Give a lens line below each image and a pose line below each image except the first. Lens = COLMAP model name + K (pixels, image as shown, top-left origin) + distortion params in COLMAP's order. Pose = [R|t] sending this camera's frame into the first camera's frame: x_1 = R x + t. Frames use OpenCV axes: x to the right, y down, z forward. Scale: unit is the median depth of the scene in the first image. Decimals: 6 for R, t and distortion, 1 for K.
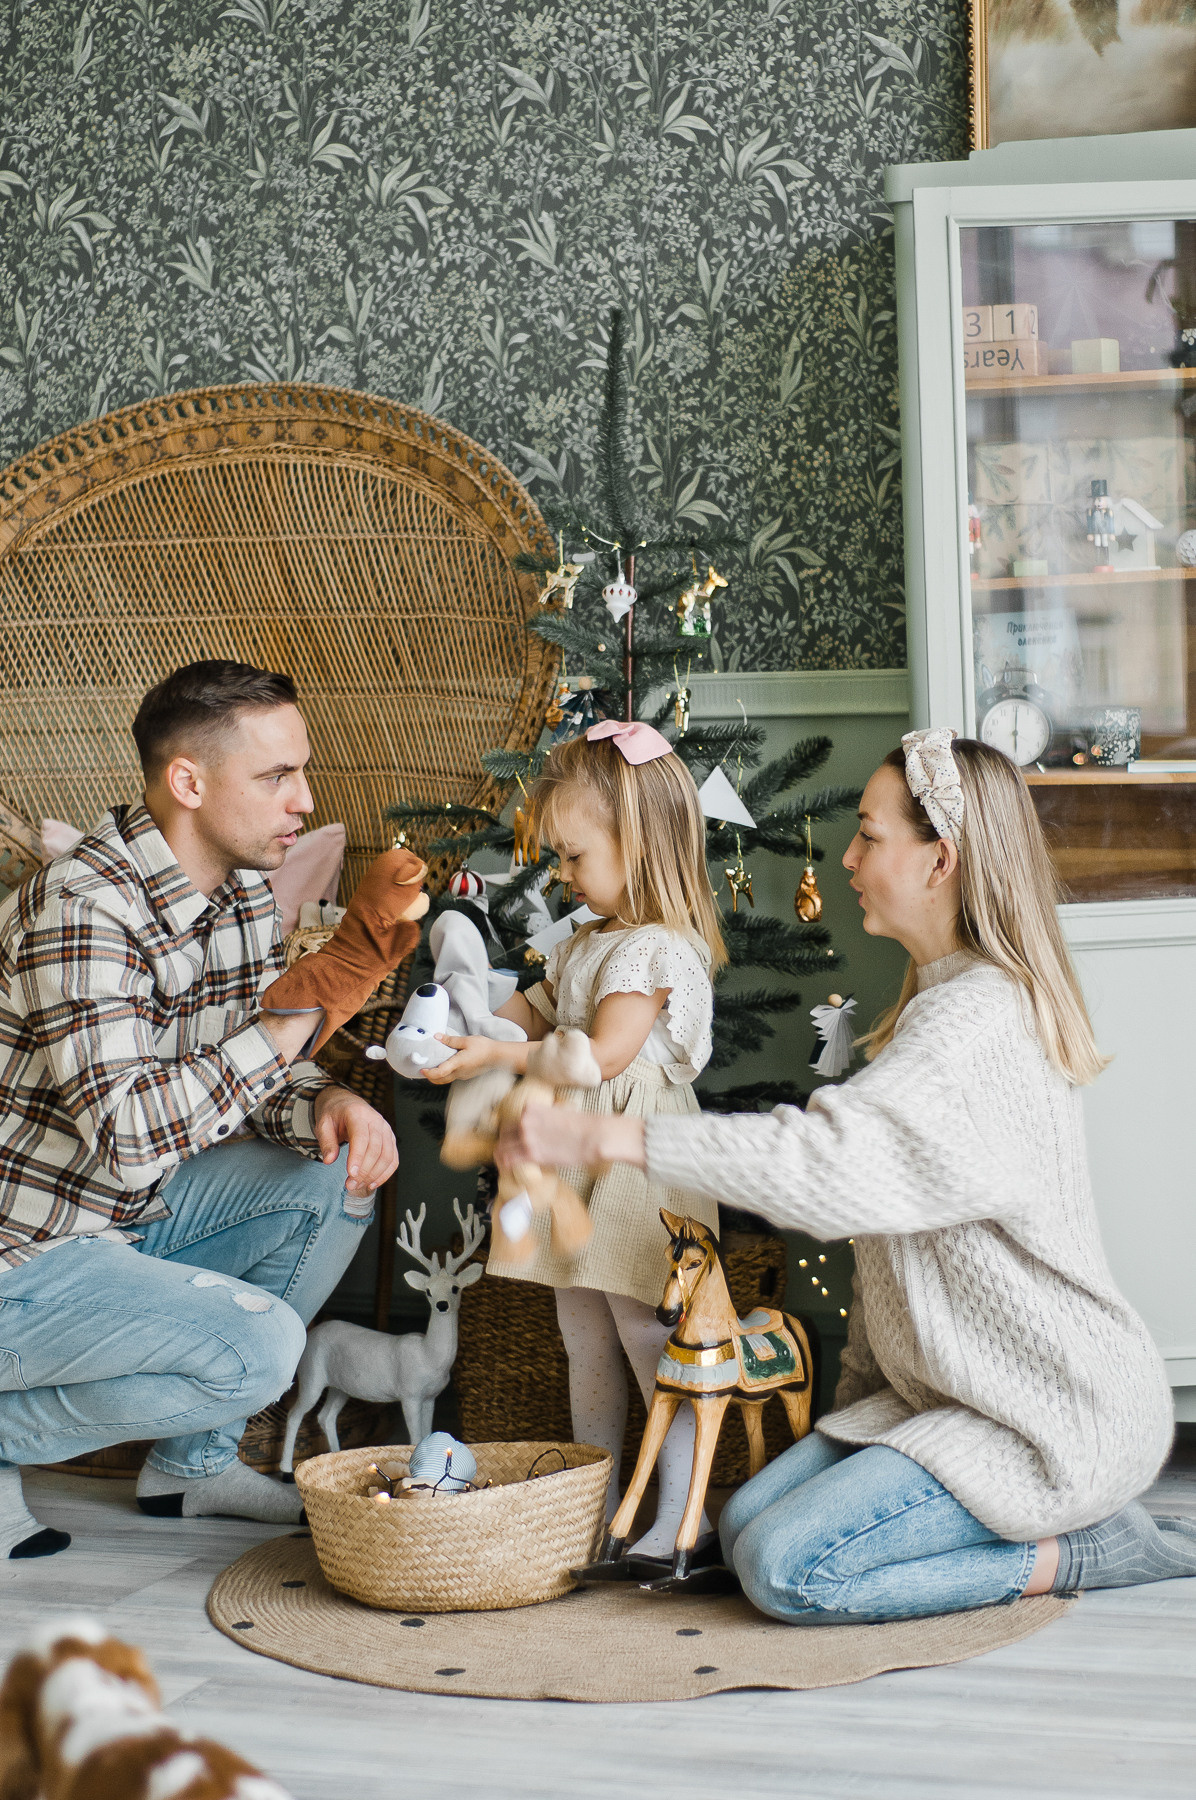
lens RADIAL K [[4042.0, 0, 603.9], [0, 4042.0, 895.1], [0, 0, 1]] dist [-0.020849, 0.191599]
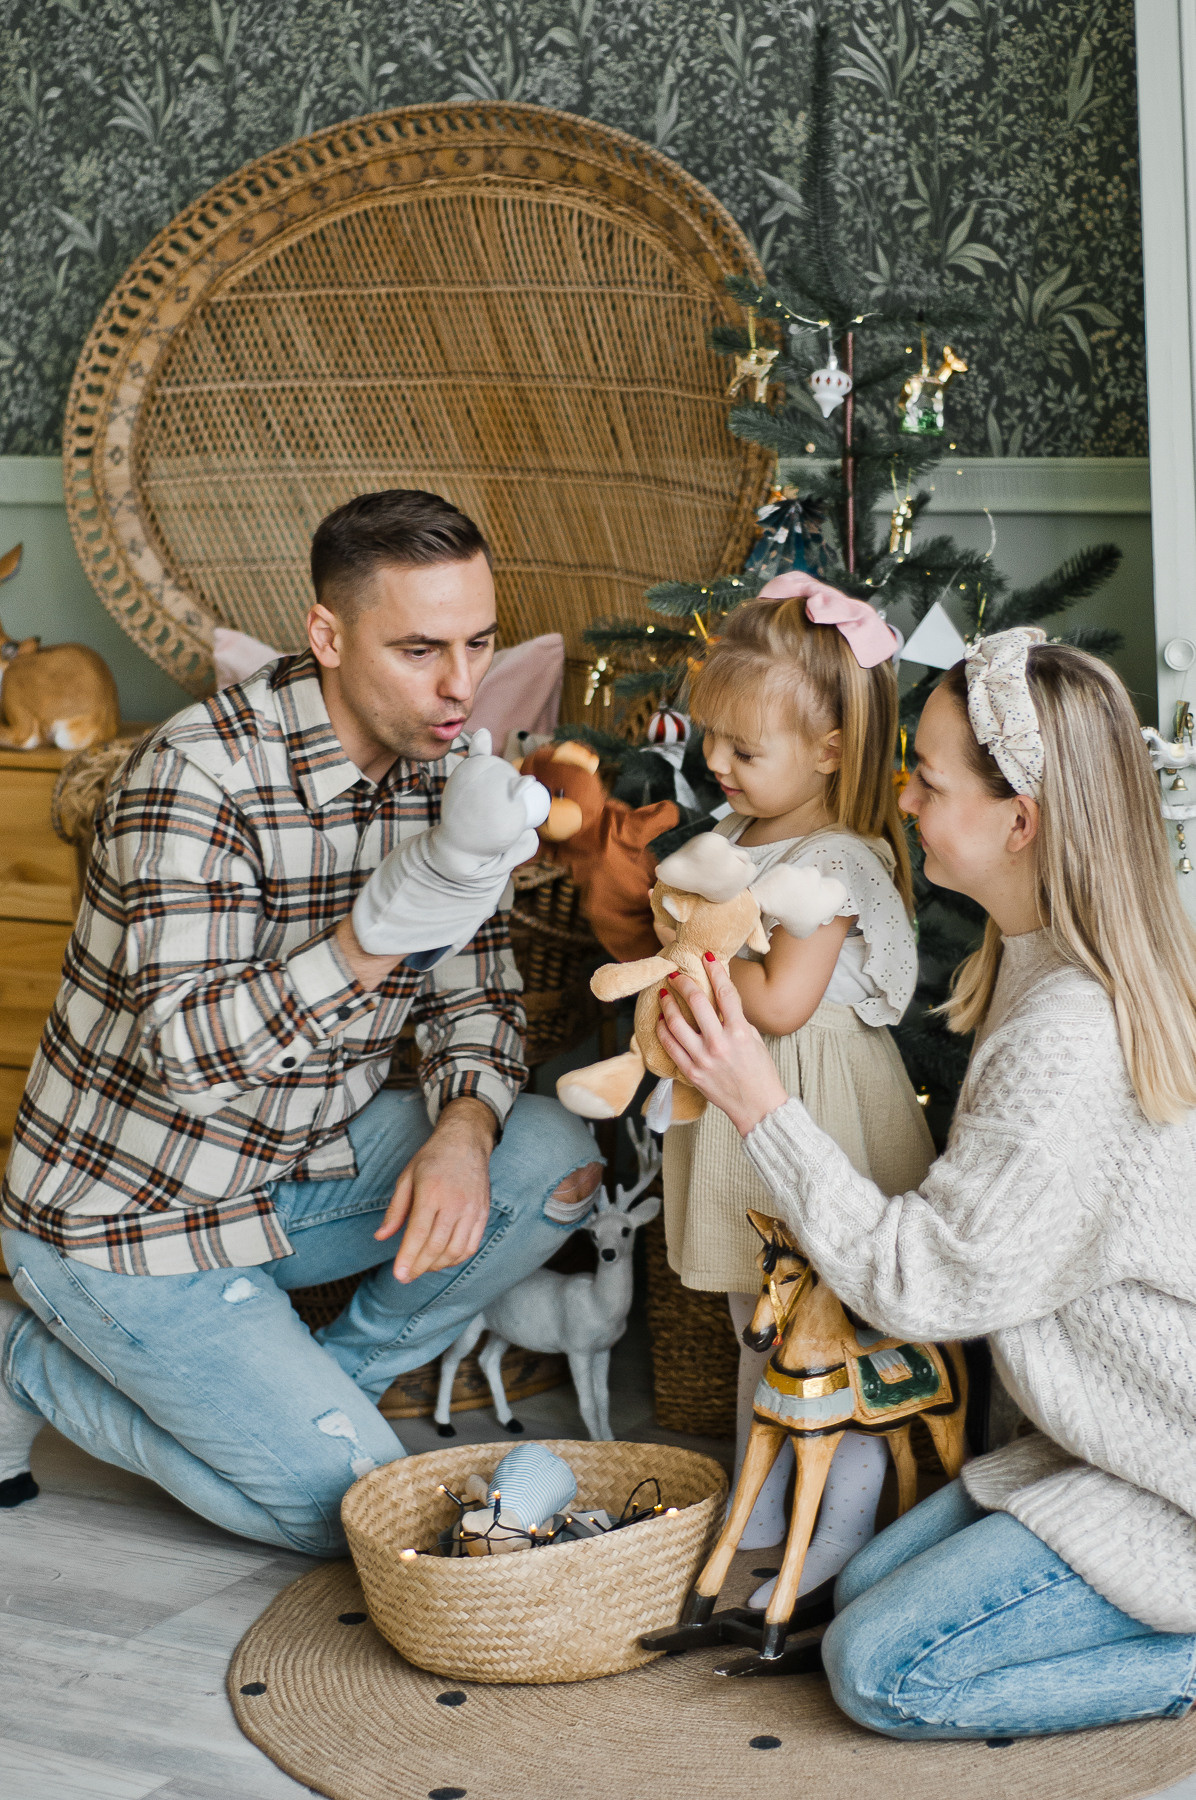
lens RADIAL K [[4042.0, 0, 603.9], [0, 4042.0, 895.1], [0, 0, 1]] dist [-0.020849, 0.191599]
pose [[0.976851, 0.019766, -0.213005, 0.126000], [0.007145, 0.992152, 0.124832, -0.069493], [0.213801, -0.123464, 0.969044, 0.182482]]
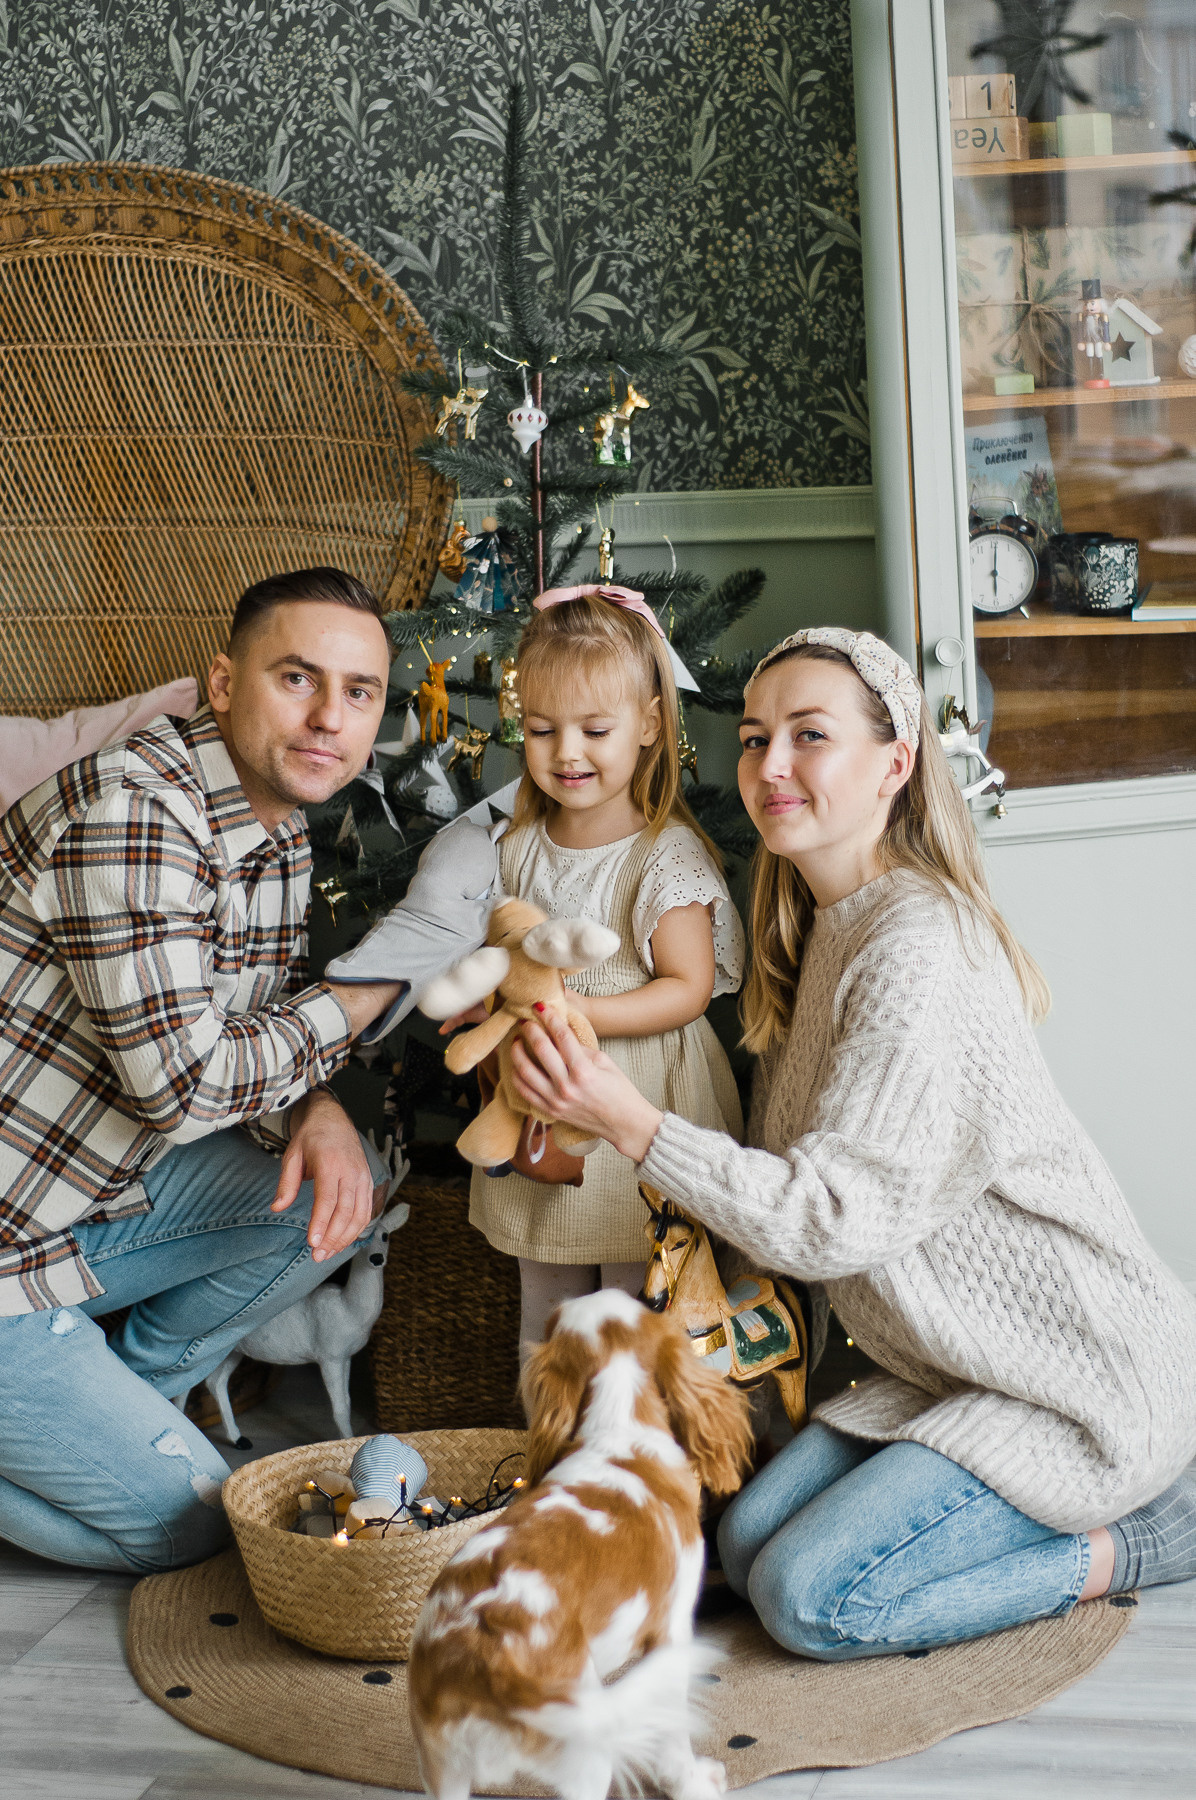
lens RADIAL K [[4042.0, 0, 603.9], [0, 4042.0, 895.1], [0, 0, 1]] dist [-0.020849, 0.191599]
pose [[0.995613, -0.038455, 0.085304, -0.053579], [0.029835, 0.994527, 0.100125, -0.056016], [-0.088688, -0.097141, 0.991311, 0.131726]]
